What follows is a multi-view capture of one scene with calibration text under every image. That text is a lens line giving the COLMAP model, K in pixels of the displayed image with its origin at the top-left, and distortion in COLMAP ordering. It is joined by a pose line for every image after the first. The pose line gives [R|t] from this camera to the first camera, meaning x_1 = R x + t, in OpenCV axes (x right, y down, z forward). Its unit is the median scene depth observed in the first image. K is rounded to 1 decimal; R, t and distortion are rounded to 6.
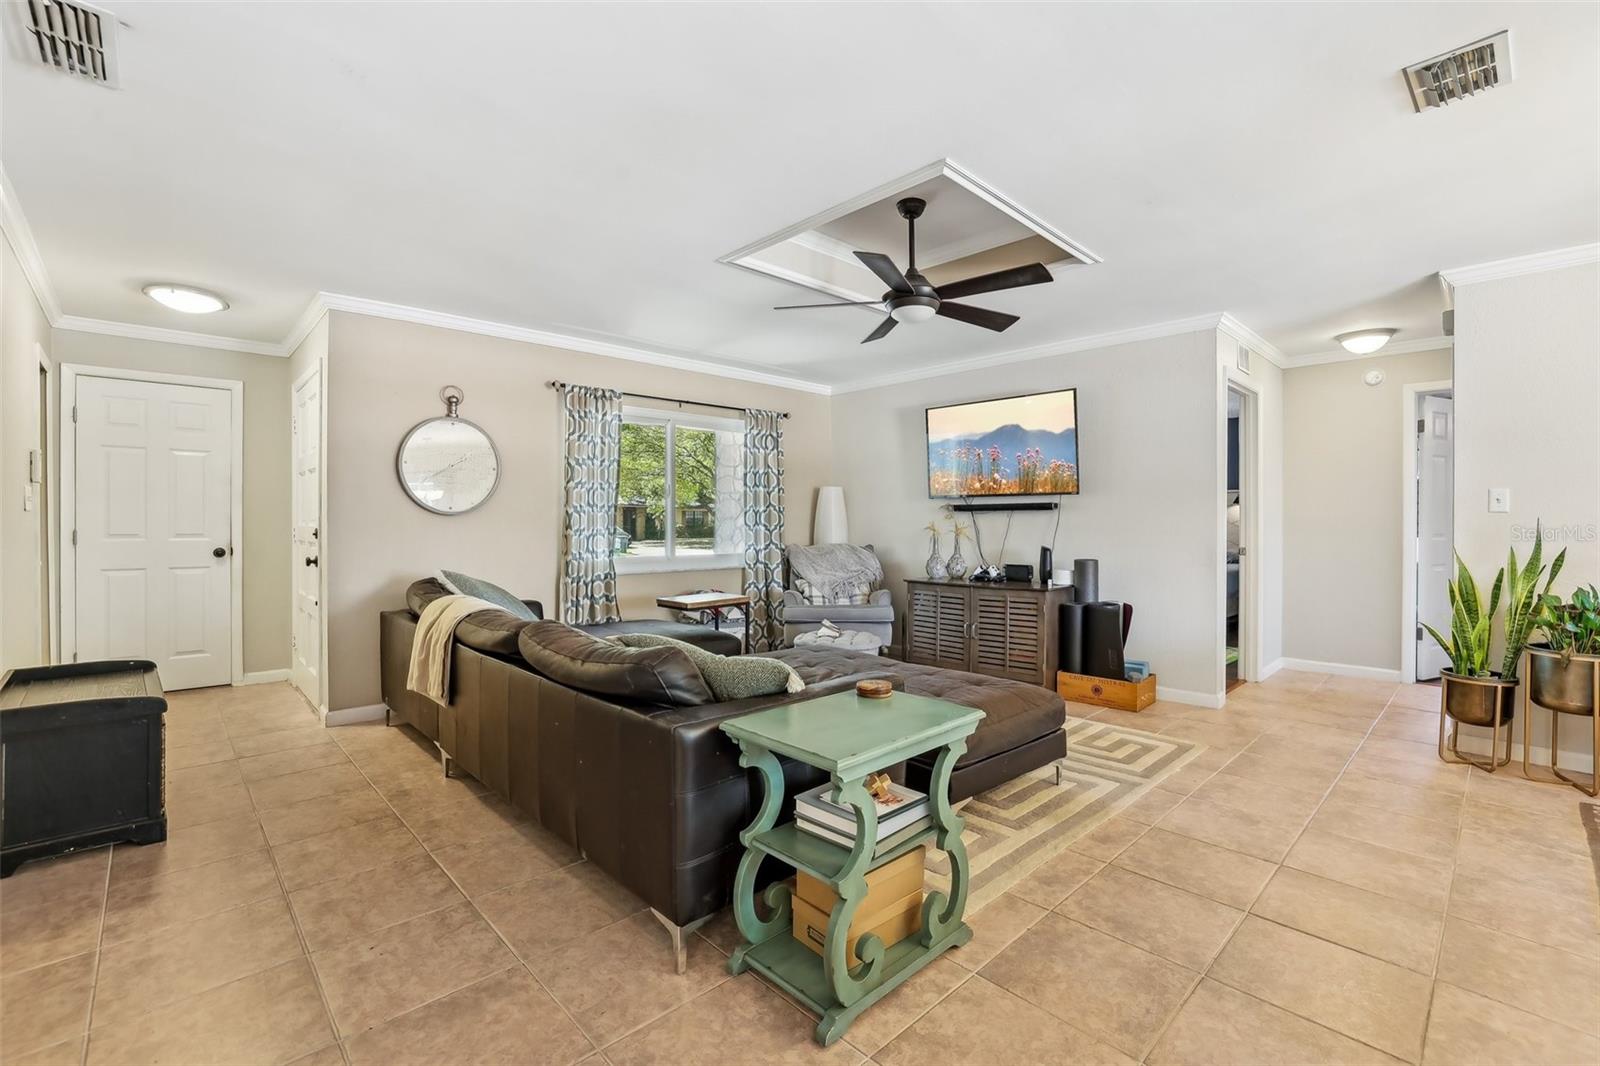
lens RADIAL K [[698.2, 0, 803.3], [0, 698.2, 534.9], [0, 0, 1]] dist [-0.028655, 0.006497]
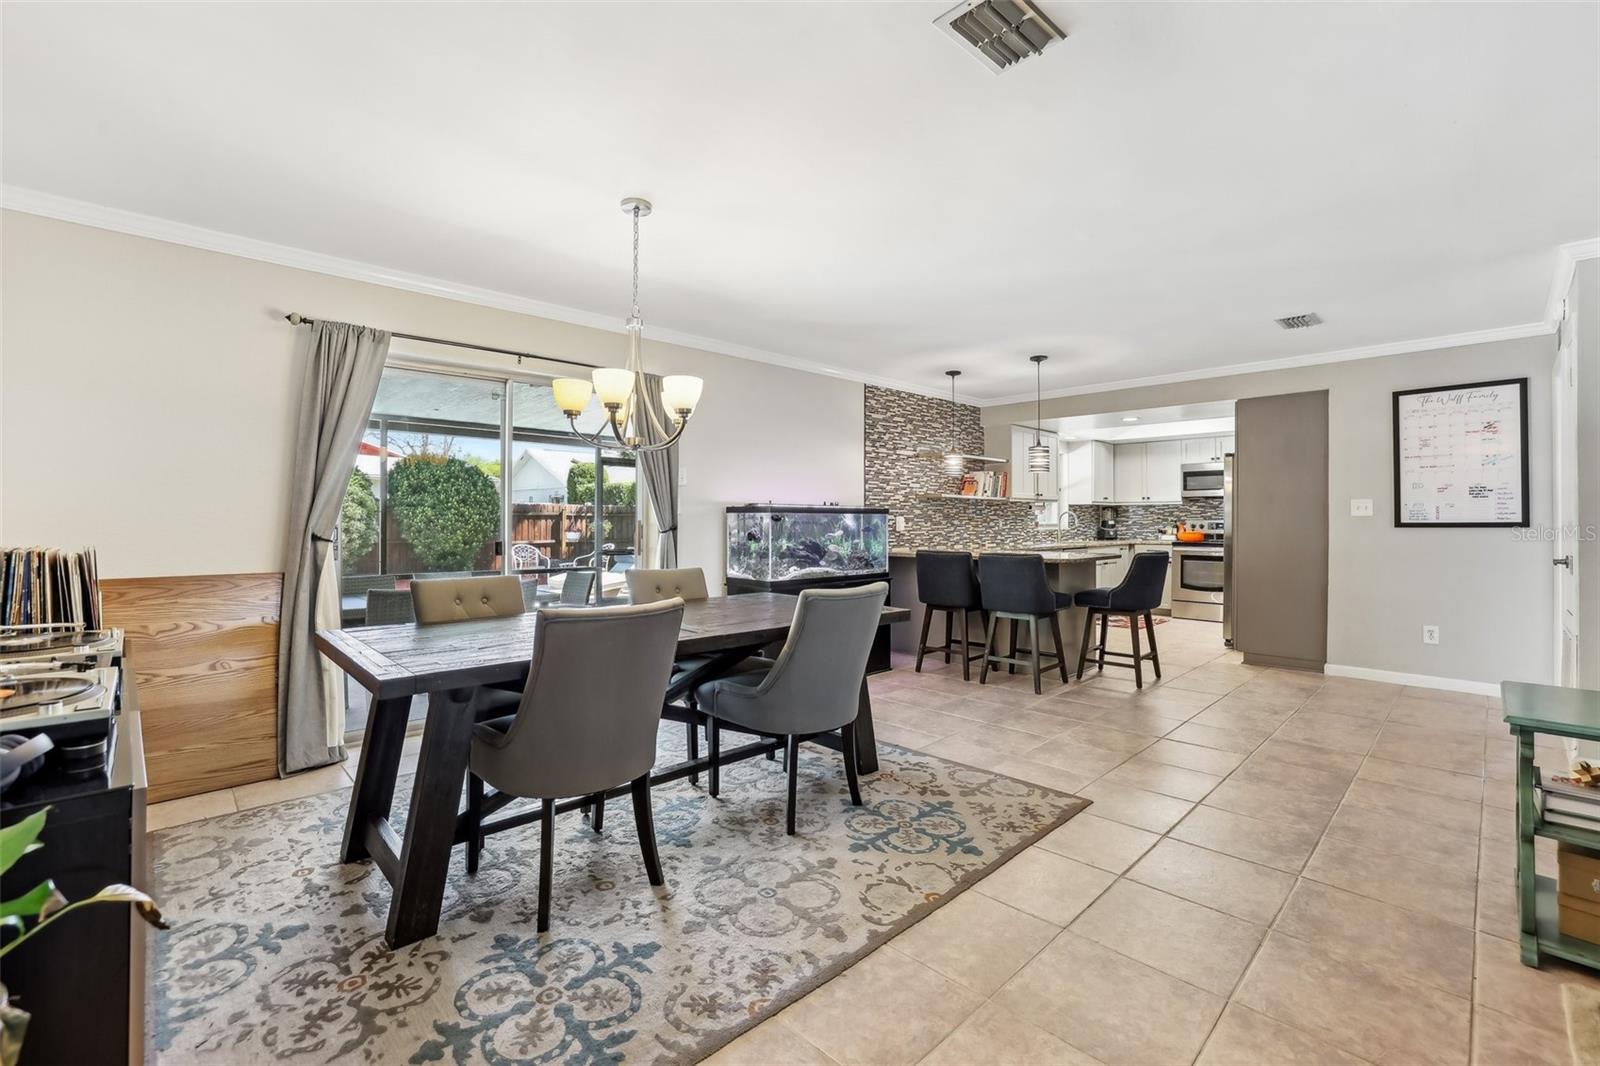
lens RADIAL K [[698.2, 0, 799.6], [0, 698.2, 517.4], [0, 0, 1]] dist [-0.028655, 0.006497]
pose [[-0.999999, -0.001483, 0.000645, 0.550348], [-0.001477, 0.999956, 0.009212, -0.017410], [-0.000659, 0.009211, -0.999957, 0.860204]]
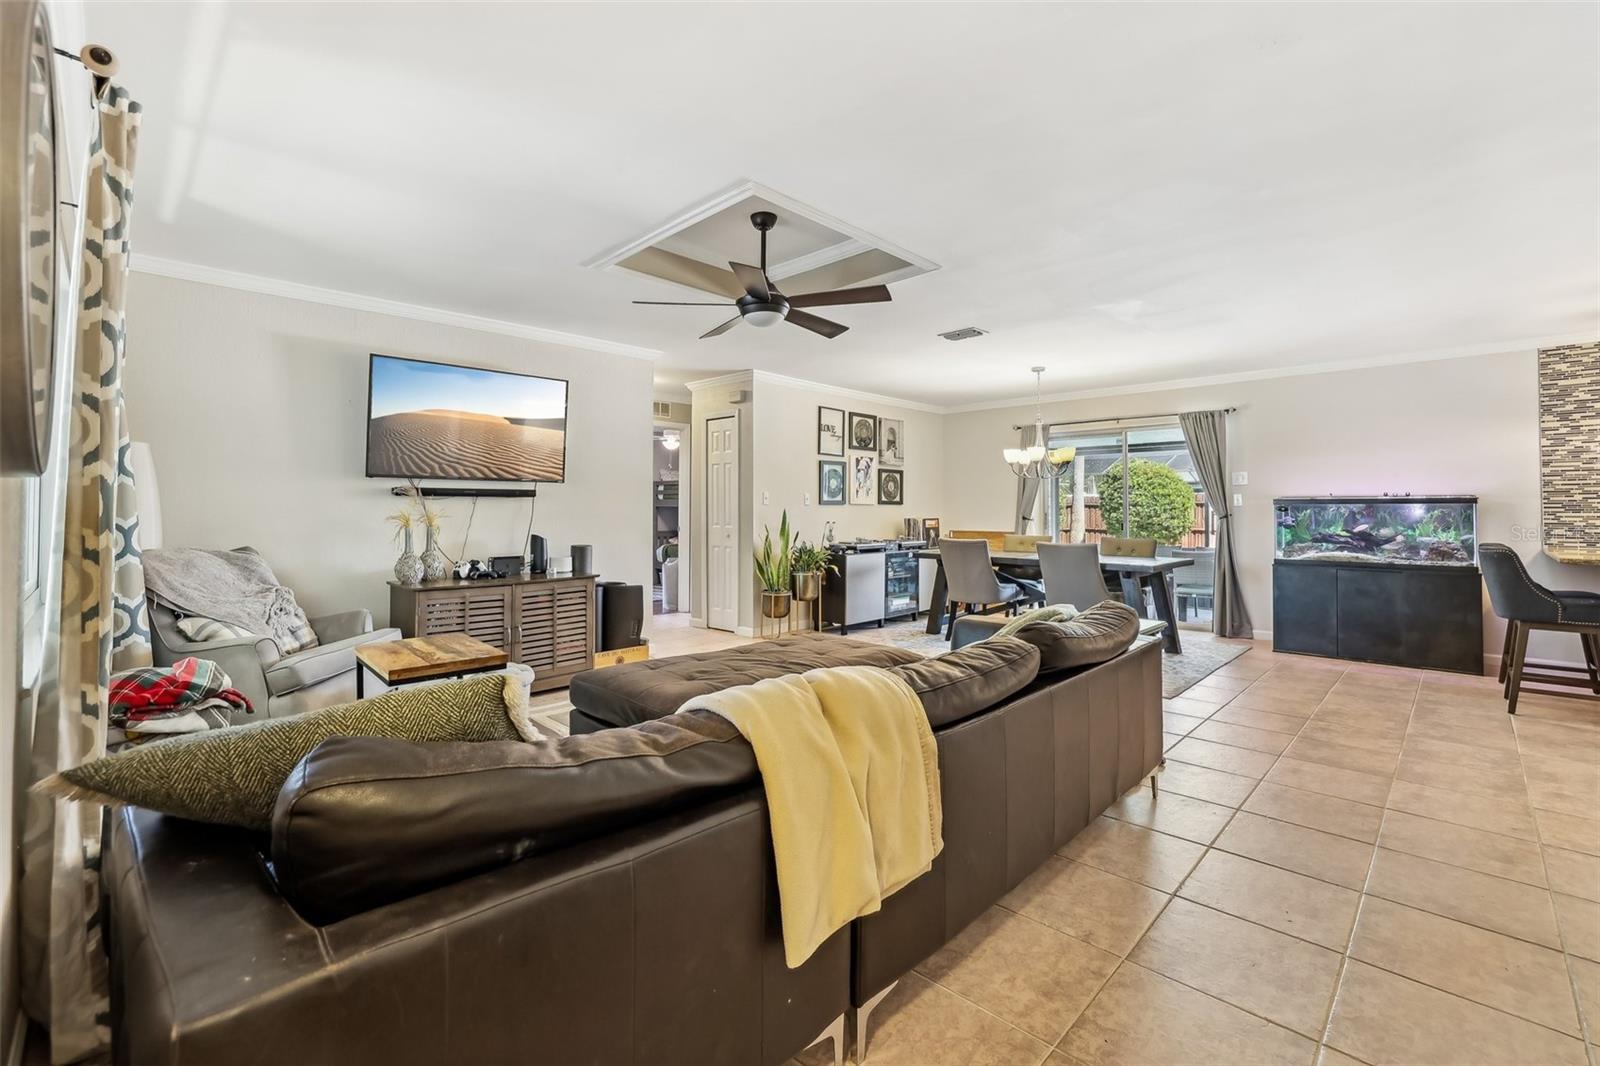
lens RADIAL K [[698.2, 0, 788.4], [0, 698.2, 522.4], [0, 0, 1]] dist [-0.028655, 0.006497]
pose [[-0.034322, -0.018578, 0.999238, -0.708355], [0.012907, 0.999736, 0.019030, -0.016861], [-0.999327, 0.013551, -0.034073, 0.772840]]
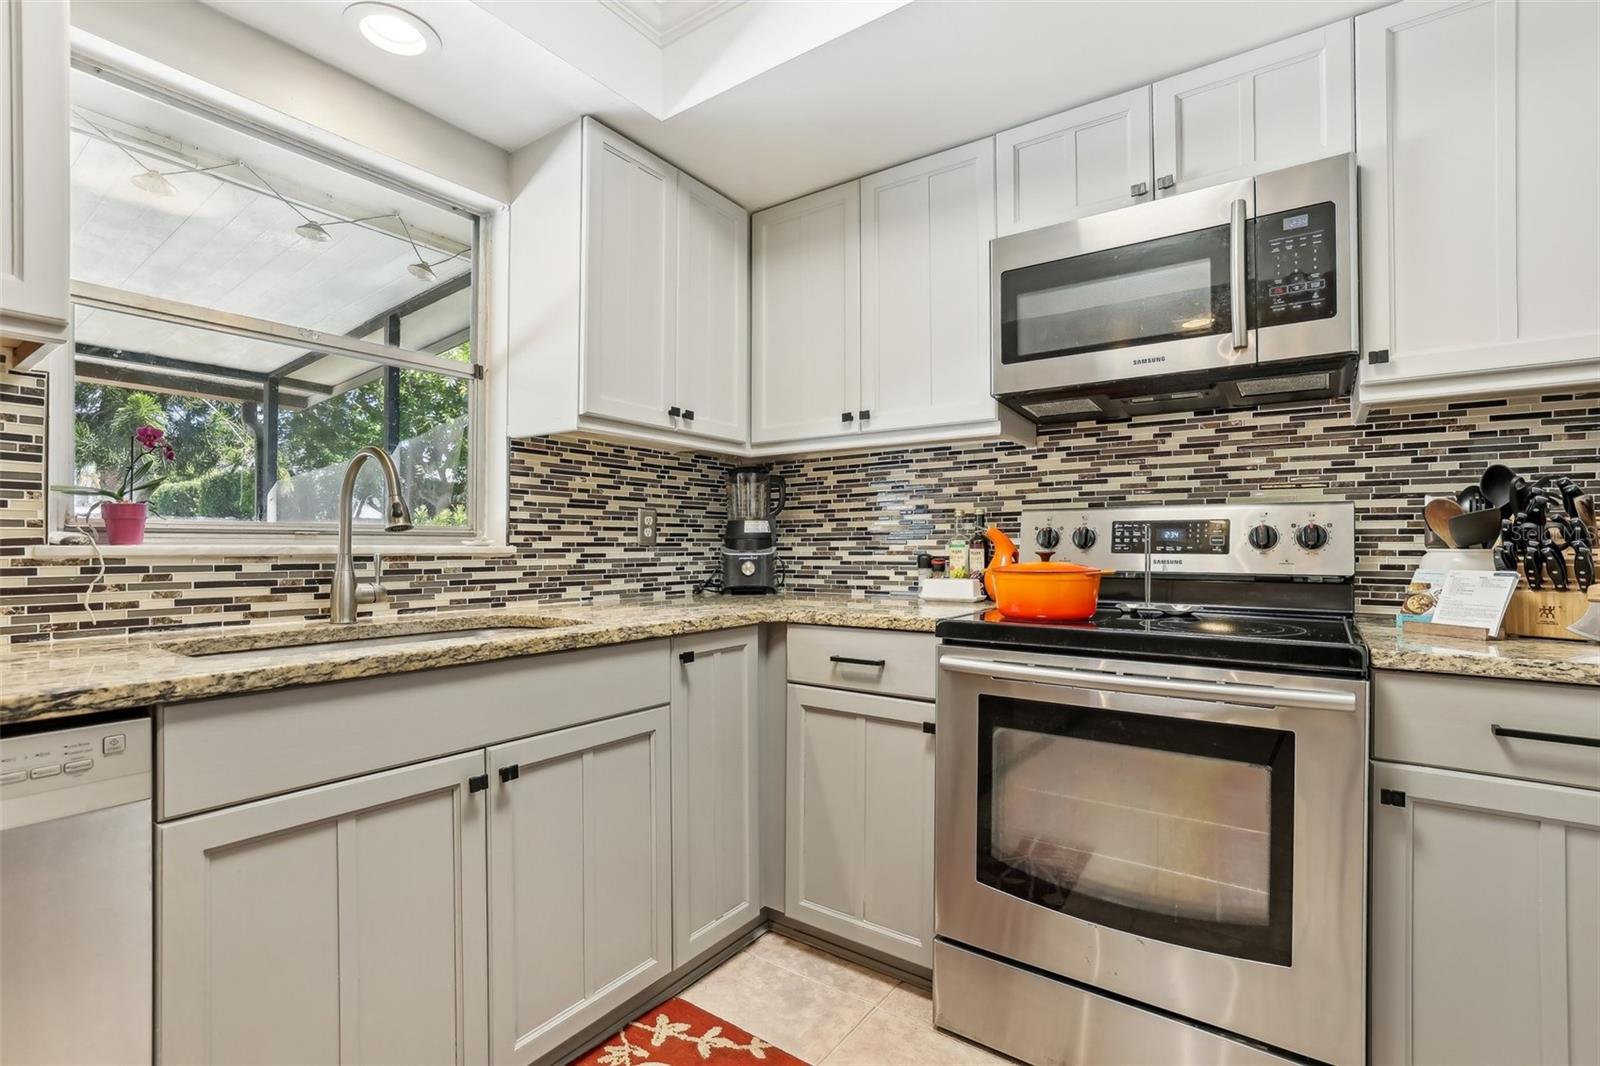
lens RADIAL K [[725.0, 0, 808.6], [0, 725.0, 549.2], [0, 0, 1]] dist [-0.026044, 0.005221]
pose [[-0.984224, -0.002120, -0.176912, -0.352991], [-0.004715, 0.999887, 0.014253, 0.026108], [0.176862, 0.014862, -0.984123, -0.711474]]
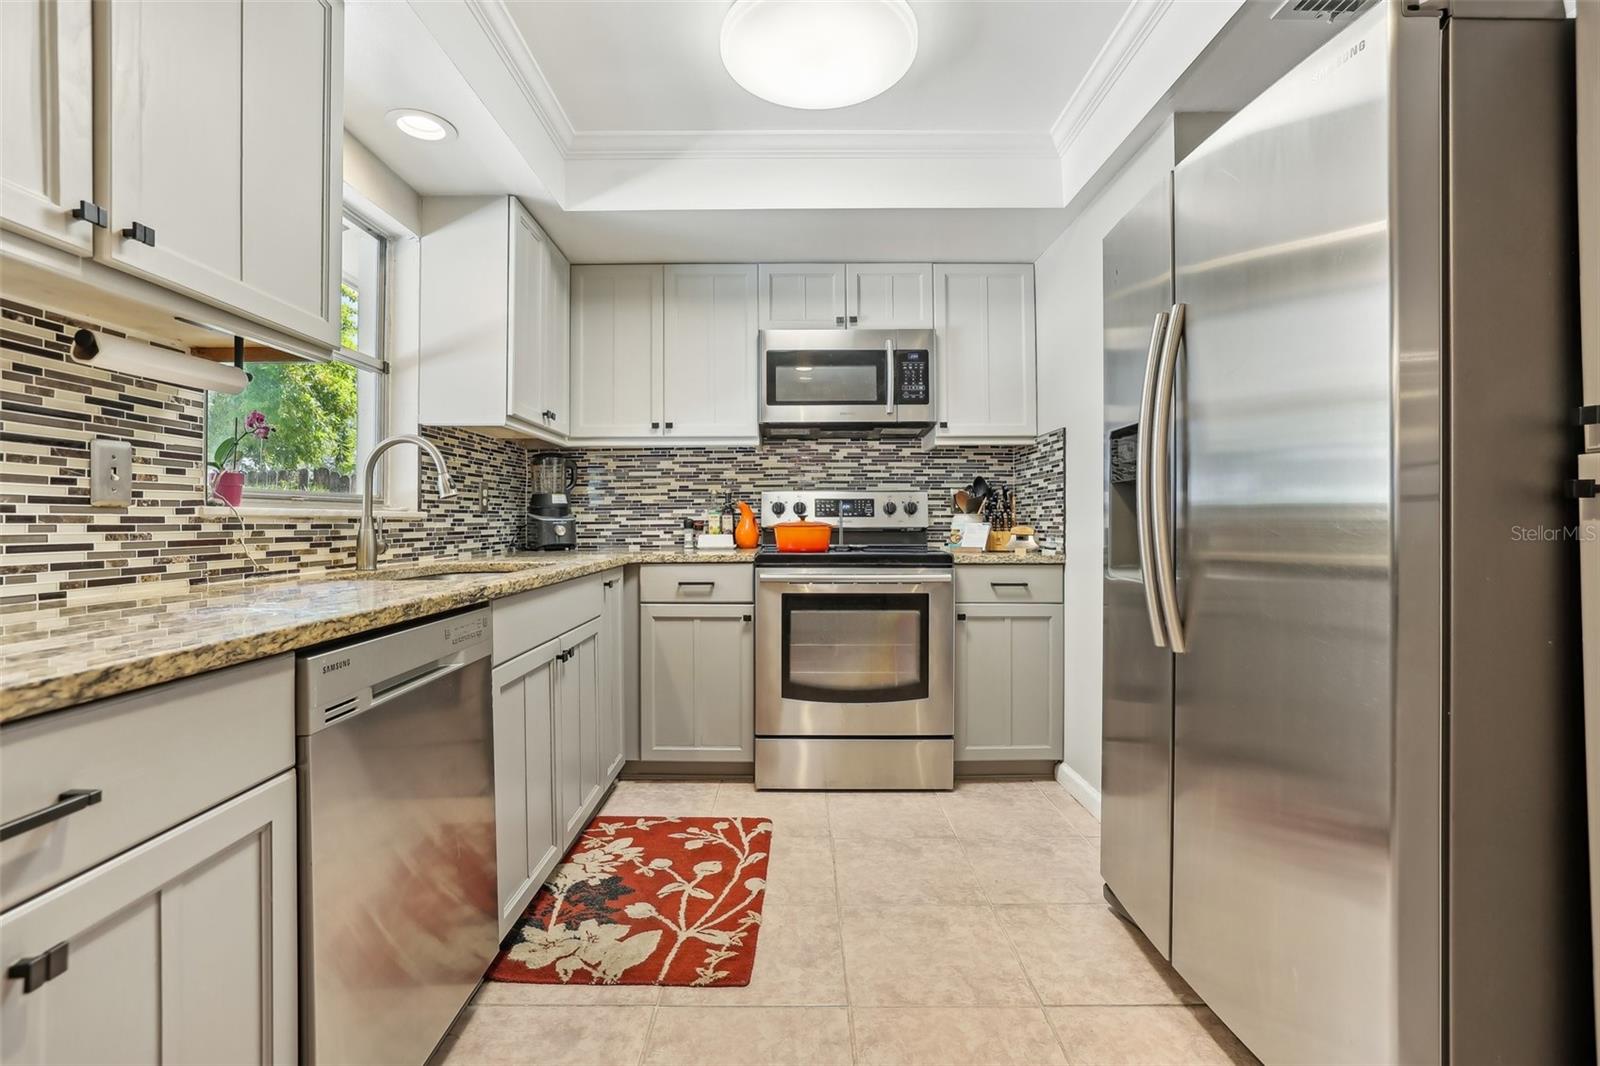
lens RADIAL K [[725.0, 0, 788.3], [0, 725.0, 524.0], [0, 0, 1]] dist [-0.026044, 0.005221]
pose [[-0.704212, 0.002717, -0.709984, -0.045229], [-0.006058, 0.999933, 0.009836, 0.033869], [0.709964, 0.011228, -0.704149, -0.588808]]
